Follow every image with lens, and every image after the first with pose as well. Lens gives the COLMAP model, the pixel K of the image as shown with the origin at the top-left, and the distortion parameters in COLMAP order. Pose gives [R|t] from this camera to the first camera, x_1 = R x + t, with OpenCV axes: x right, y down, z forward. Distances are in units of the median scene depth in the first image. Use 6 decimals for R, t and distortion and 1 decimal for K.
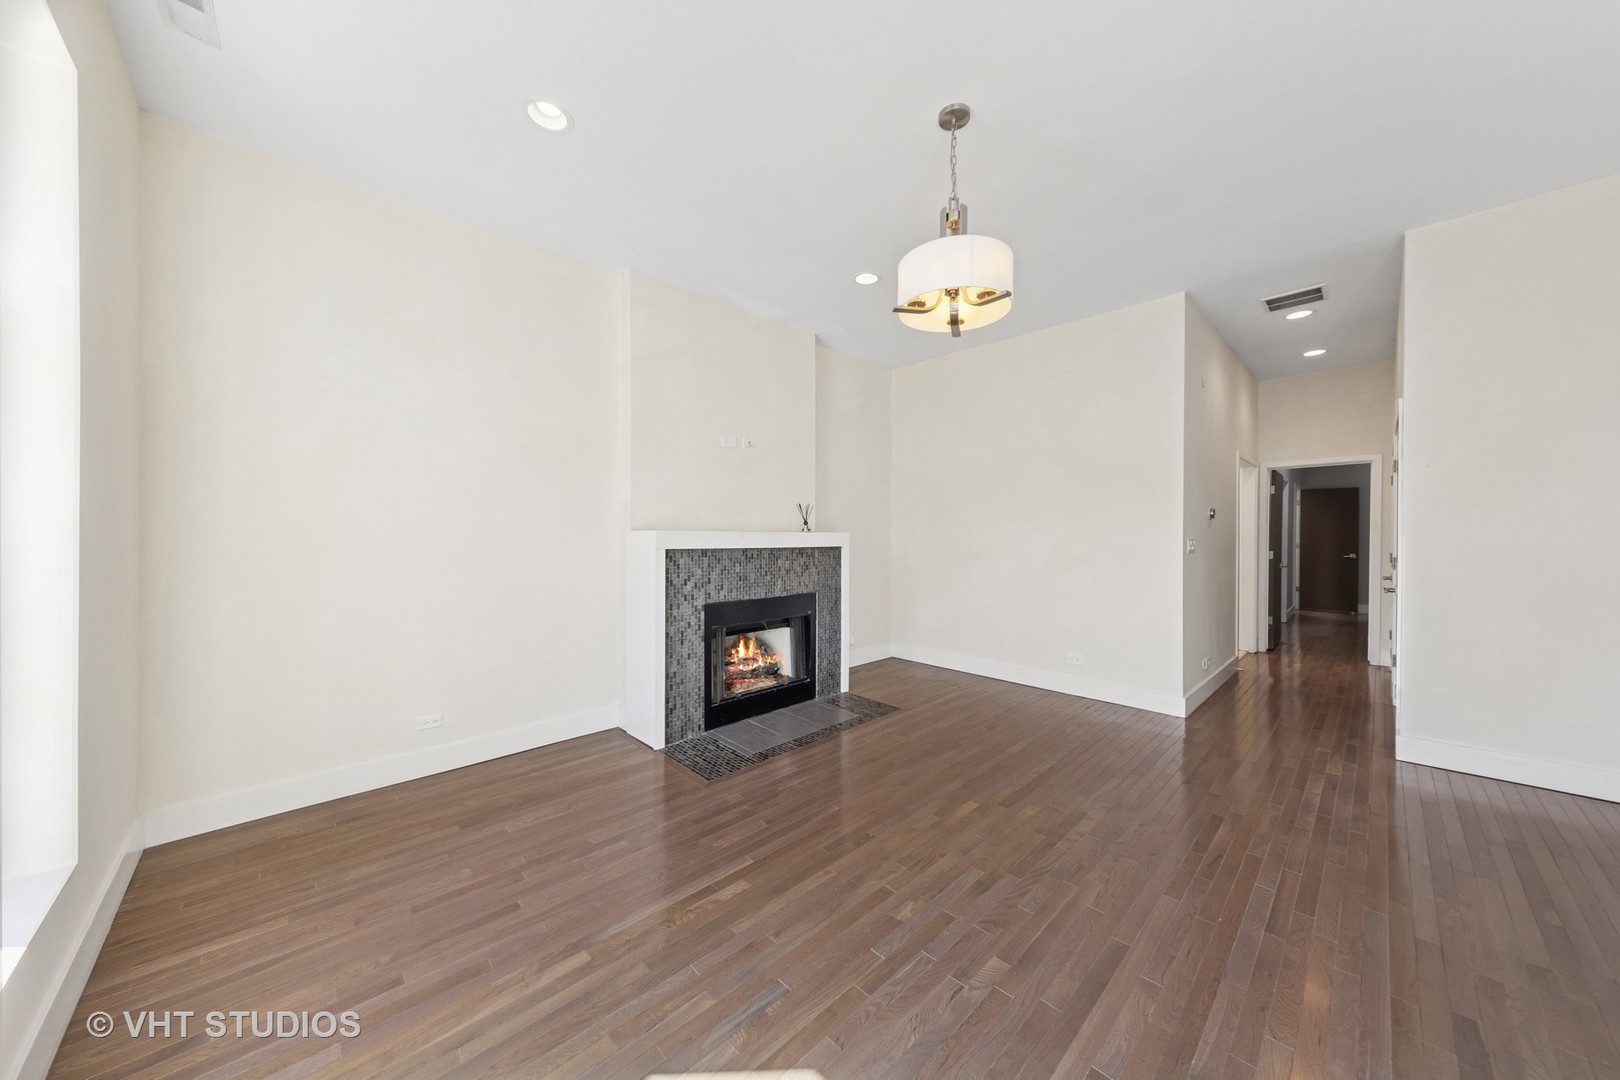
lens RADIAL K [[547.0, 0, 819.1], [0, 547.0, 548.9], [0, 0, 1]] dist [0.002185, 0.000254]
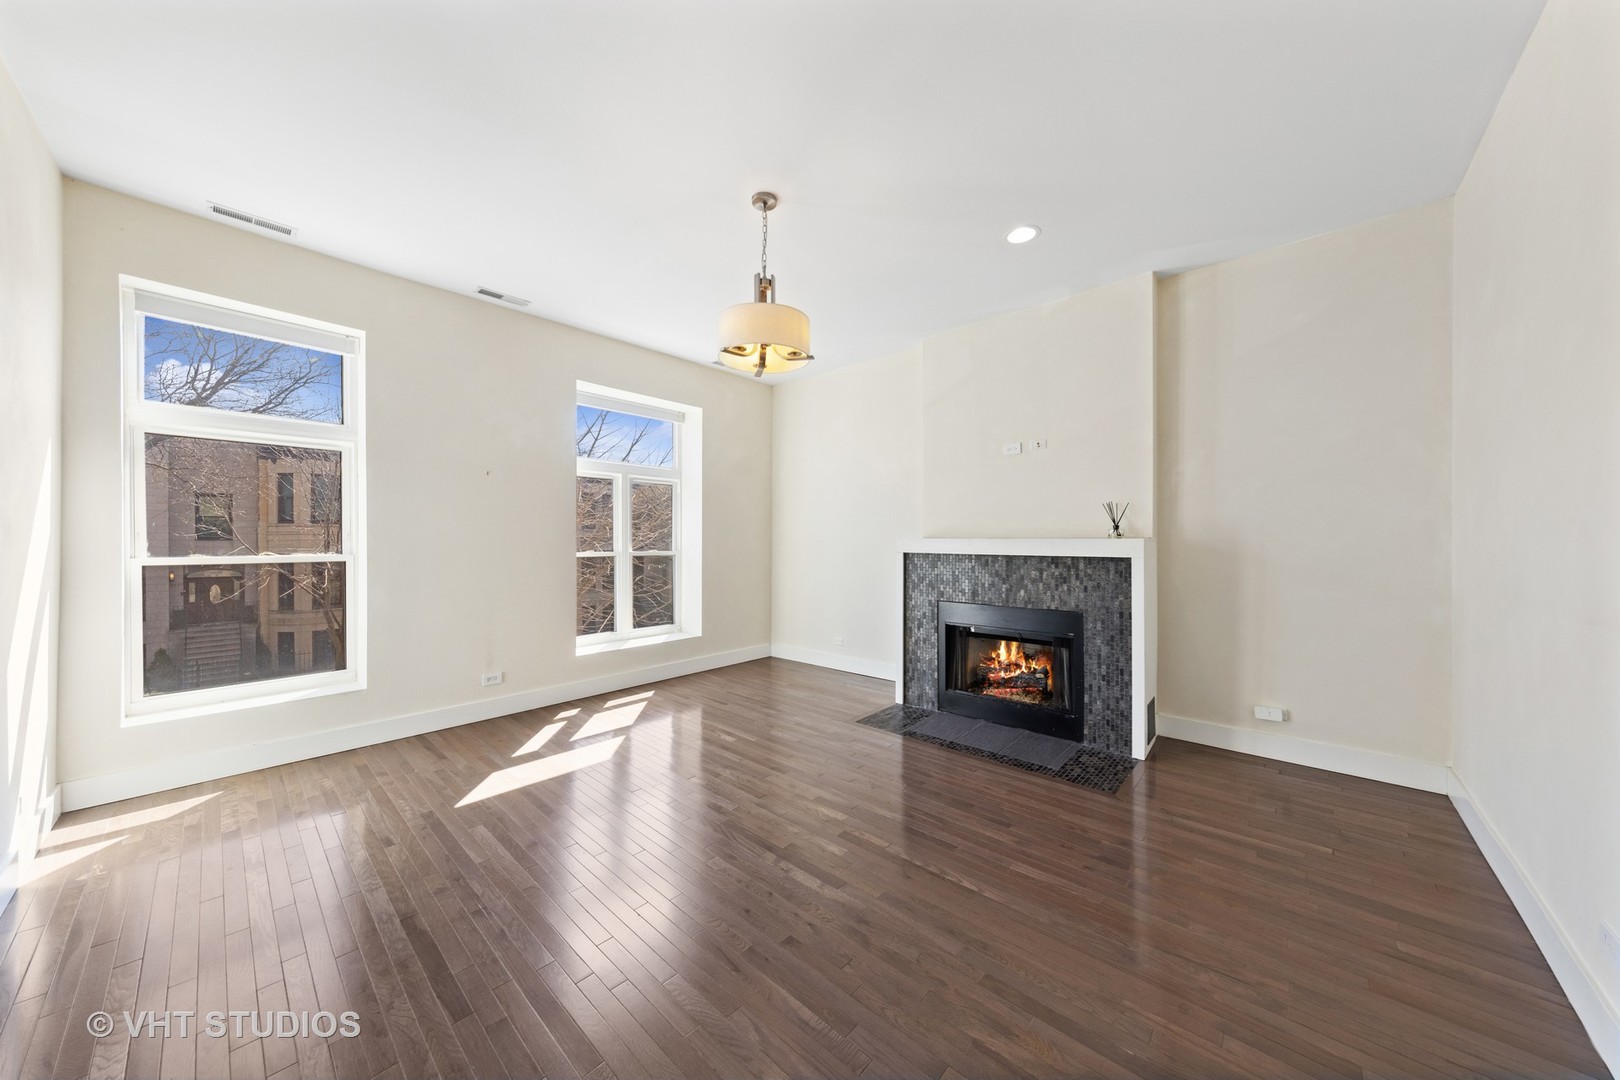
lens RADIAL K [[547.0, 0, 819.1], [0, 547.0, 548.9], [0, 0, 1]] dist [0.002185, 0.000254]
pose [[0.065156, 0.017598, -0.997720, 0.807944], [-0.028114, 0.999480, 0.015793, -0.017395], [0.997479, 0.027021, 0.065617, 0.572838]]
